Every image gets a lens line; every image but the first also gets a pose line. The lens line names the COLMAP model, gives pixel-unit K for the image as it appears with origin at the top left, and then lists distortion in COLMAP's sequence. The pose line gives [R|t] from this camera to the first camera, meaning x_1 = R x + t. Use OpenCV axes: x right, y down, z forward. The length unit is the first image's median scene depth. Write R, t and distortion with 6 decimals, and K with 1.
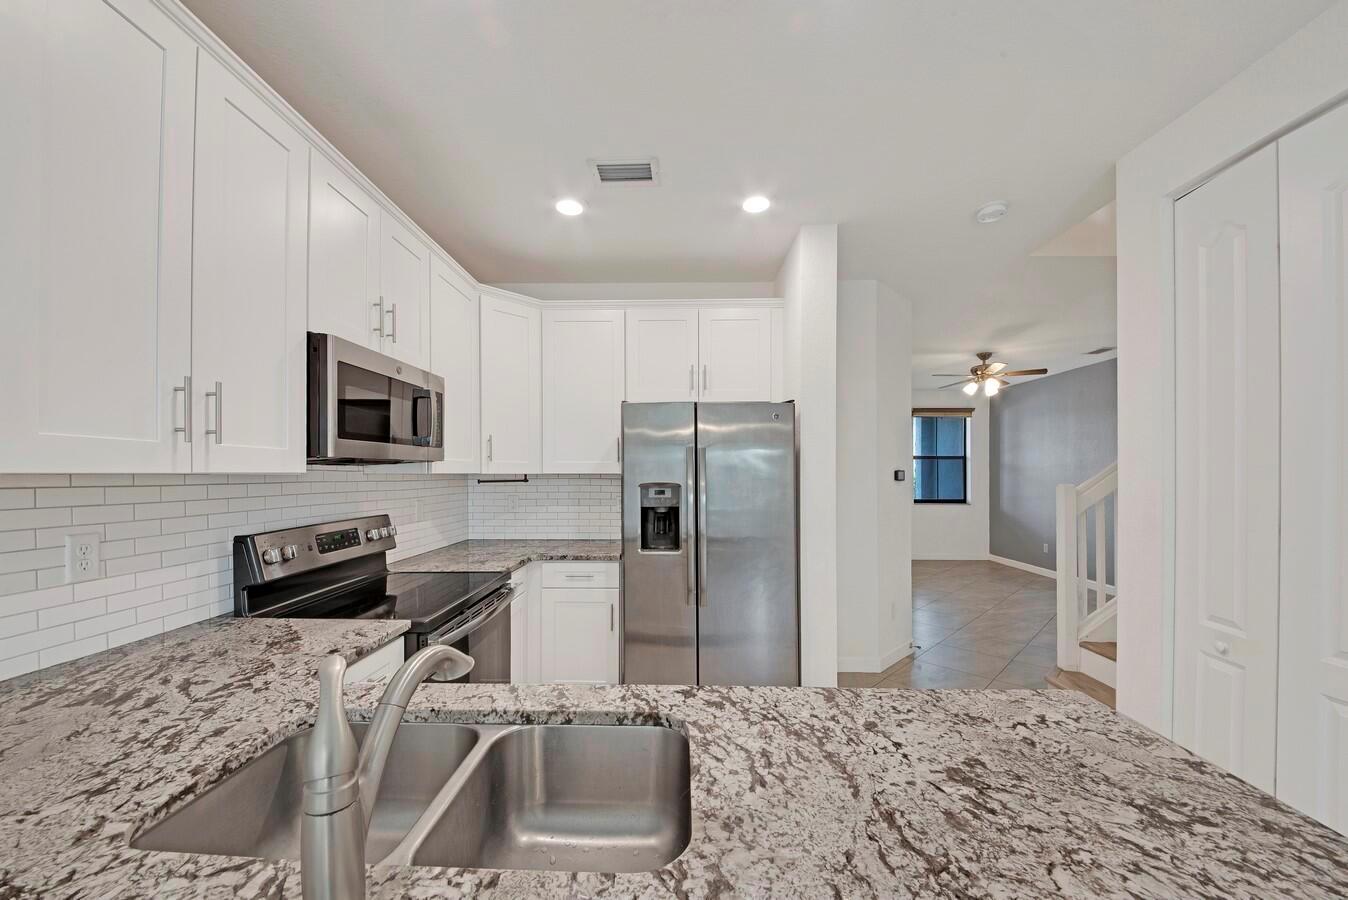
lens RADIAL K [[488.9, 0, 672.1], [0, 488.9, 474.1], [0, 0, 1]] dist [0.011457, -0.015661]
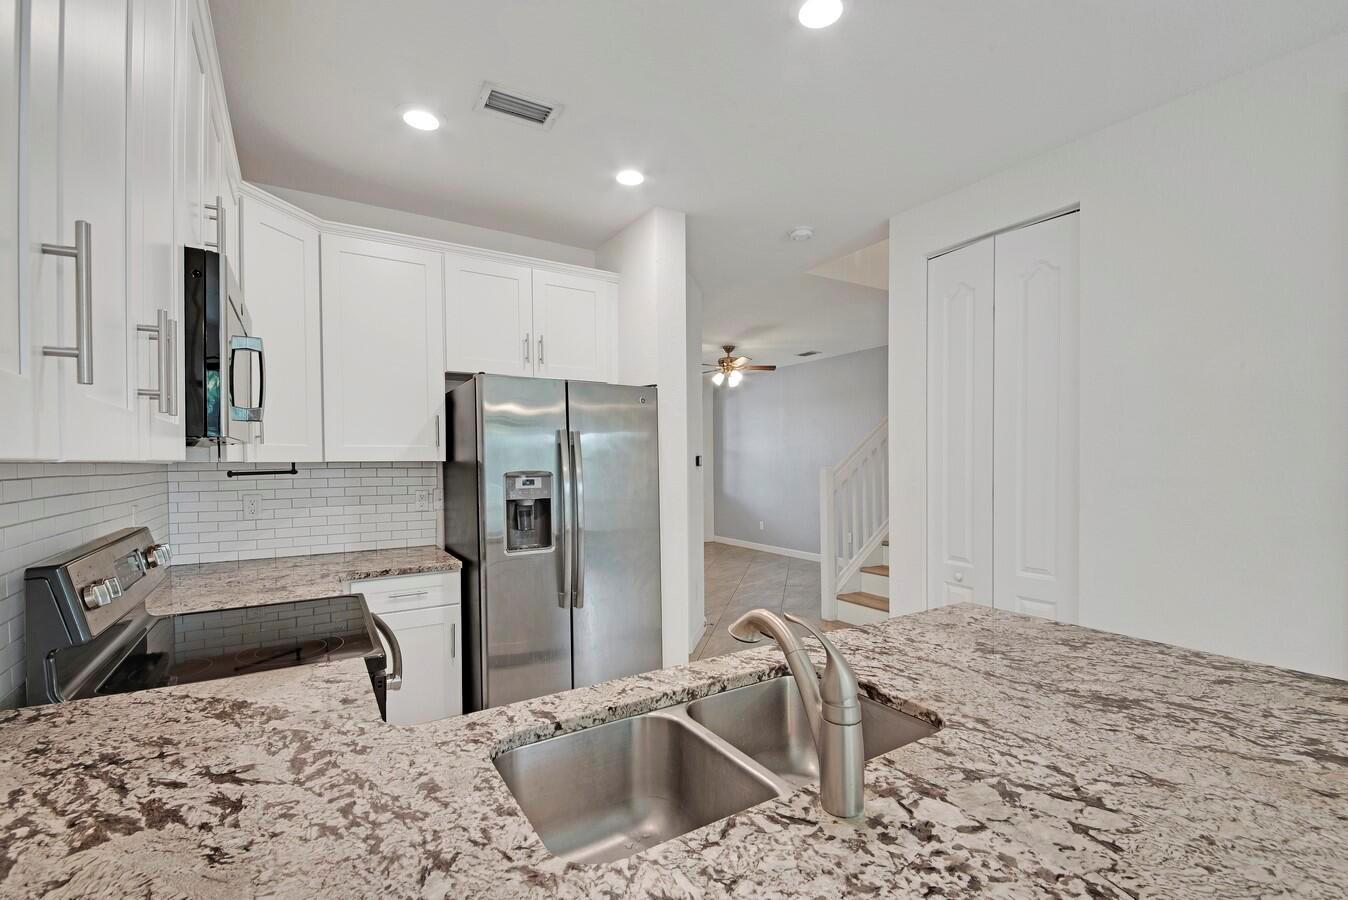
lens RADIAL K [[587.6, 0, 671.6], [0, 587.6, 470.3], [0, 0, 1]] dist [0.028765, -0.031492]
pose [[0.834364, -0.015855, 0.550986, -0.405152], [0.008423, 0.999836, 0.016015, 0.002835], [-0.551150, -0.008722, 0.834361, -0.002627]]
